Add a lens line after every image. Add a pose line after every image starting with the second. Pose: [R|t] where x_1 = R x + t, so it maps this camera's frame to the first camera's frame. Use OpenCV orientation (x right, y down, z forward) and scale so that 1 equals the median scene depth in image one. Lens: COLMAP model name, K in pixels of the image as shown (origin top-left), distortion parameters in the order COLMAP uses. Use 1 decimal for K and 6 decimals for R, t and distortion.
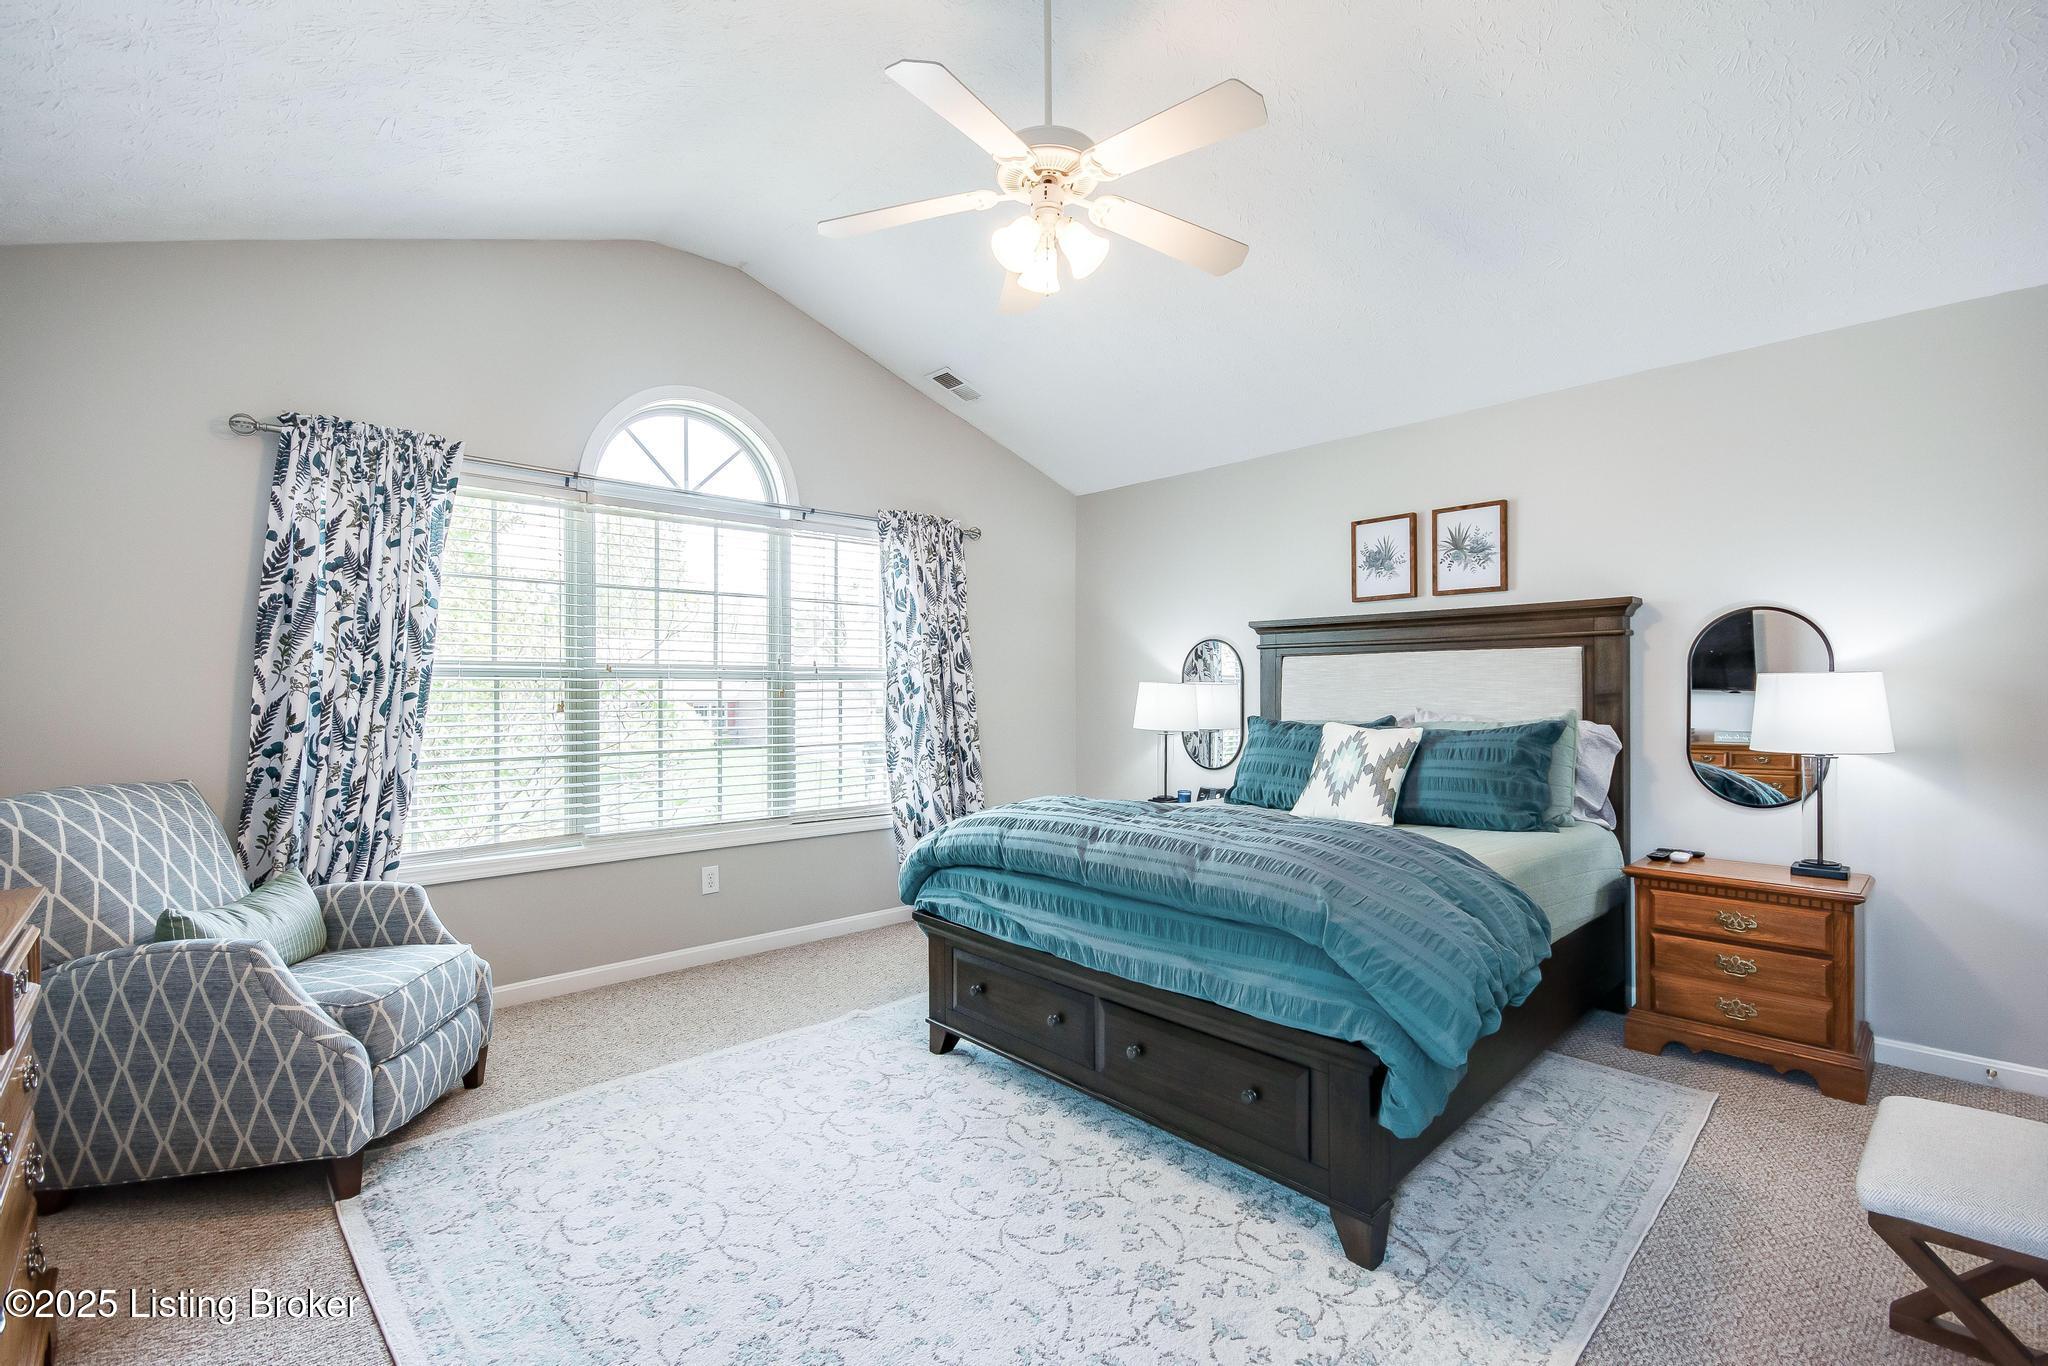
lens RADIAL K [[893.3, 0, 1035.9], [0, 893.3, 682.9], [0, 0, 1]] dist [-0.000471, -0.000026]
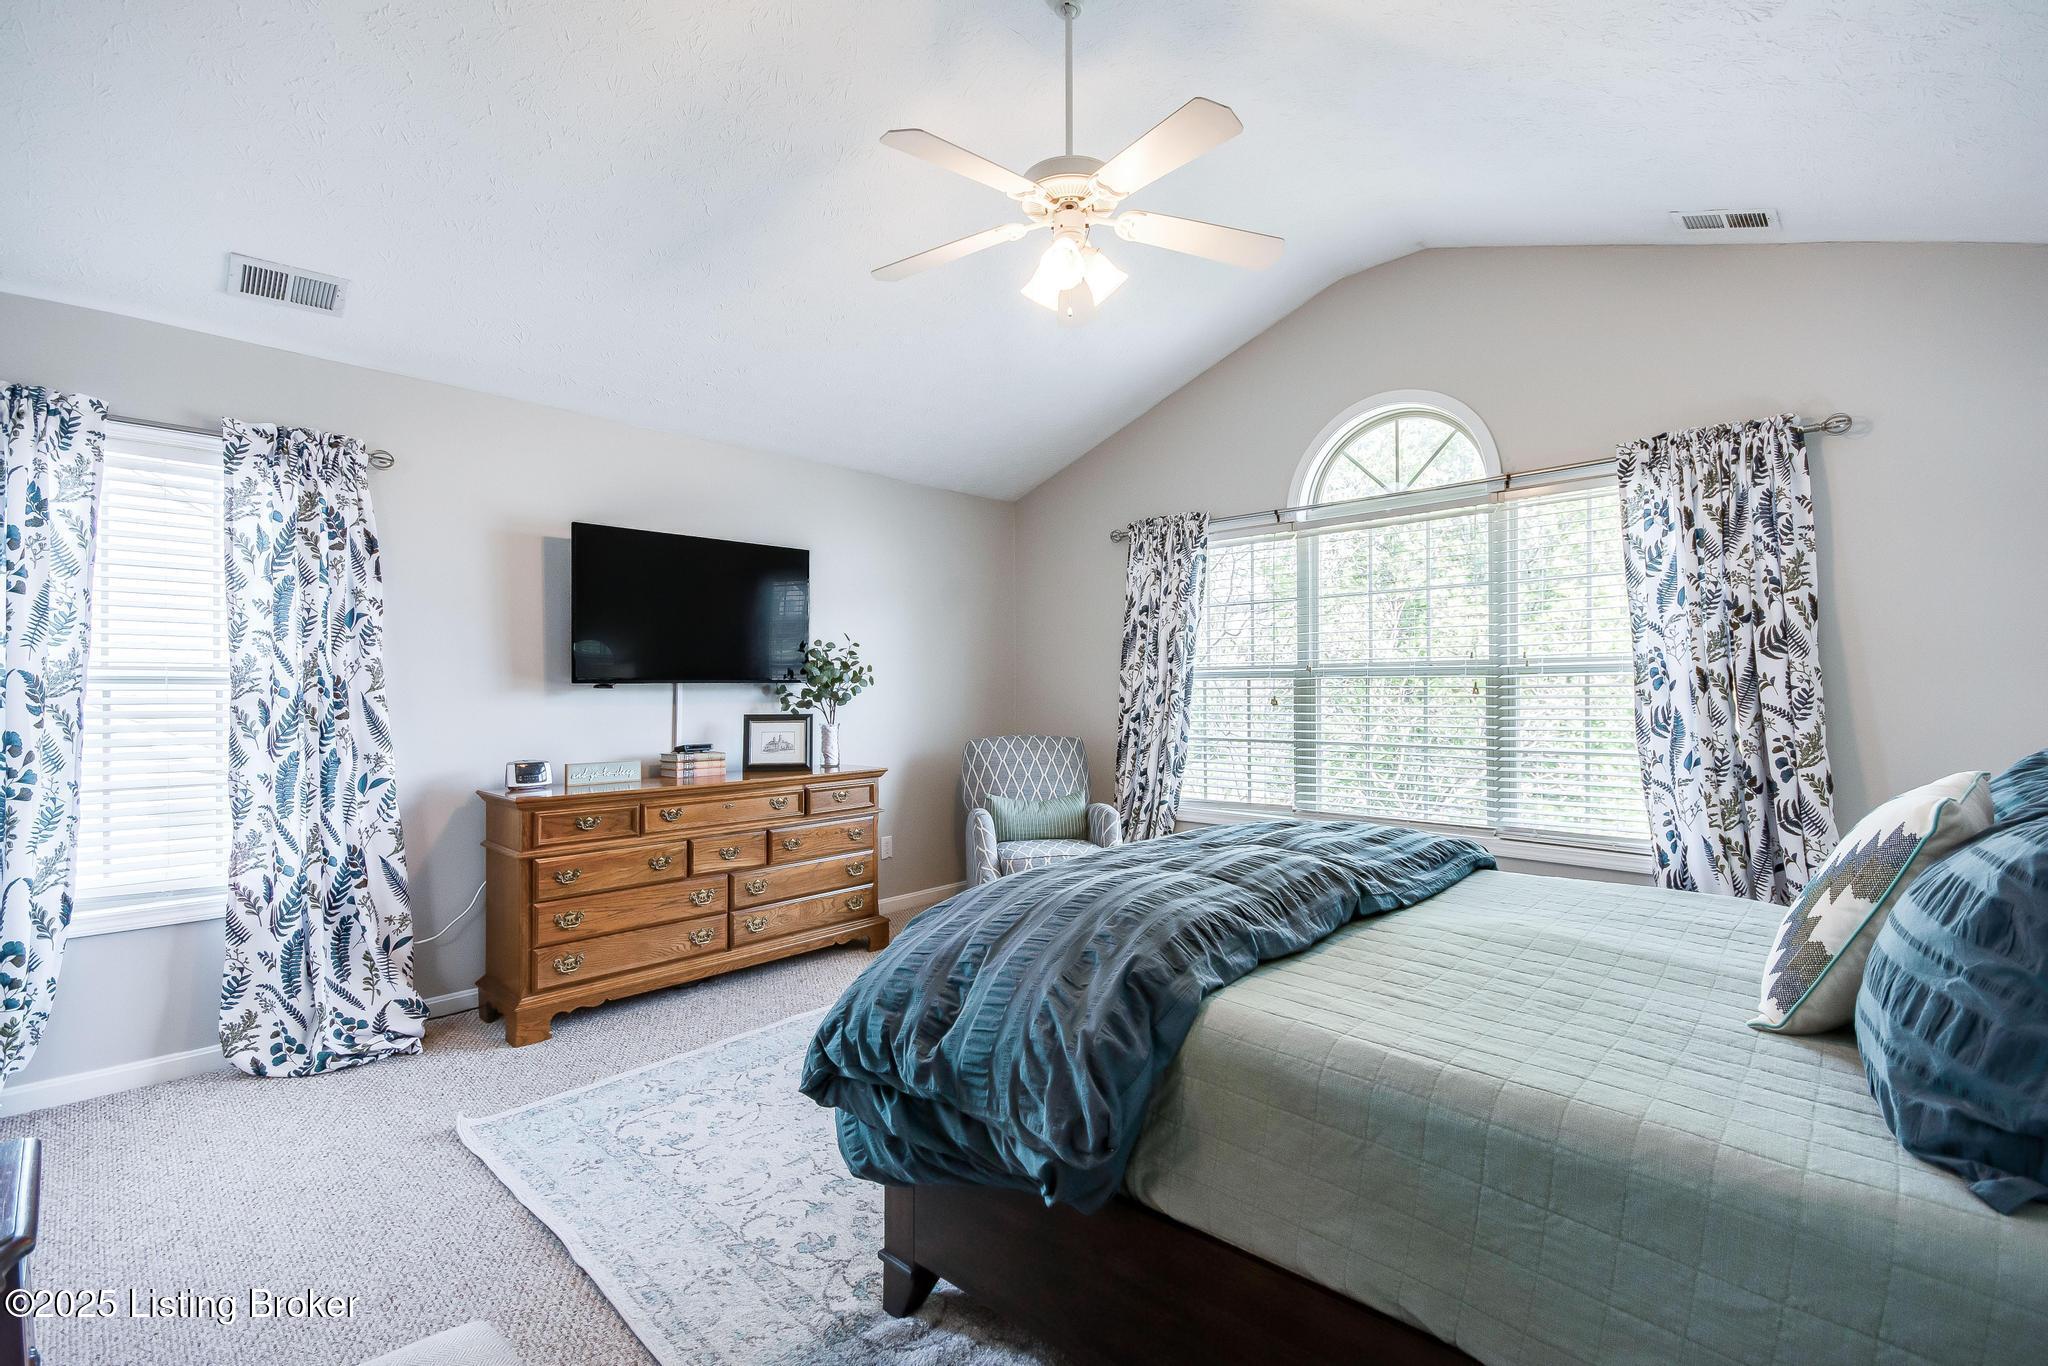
lens RADIAL K [[893.3, 0, 1035.9], [0, 893.3, 682.9], [0, 0, 1]] dist [-0.000471, -0.000026]
pose [[0.067232, -0.005623, -0.997722, 0.597999], [0.013901, 0.999892, -0.004698, 0.002525], [0.997641, -0.013553, 0.067303, 0.510339]]
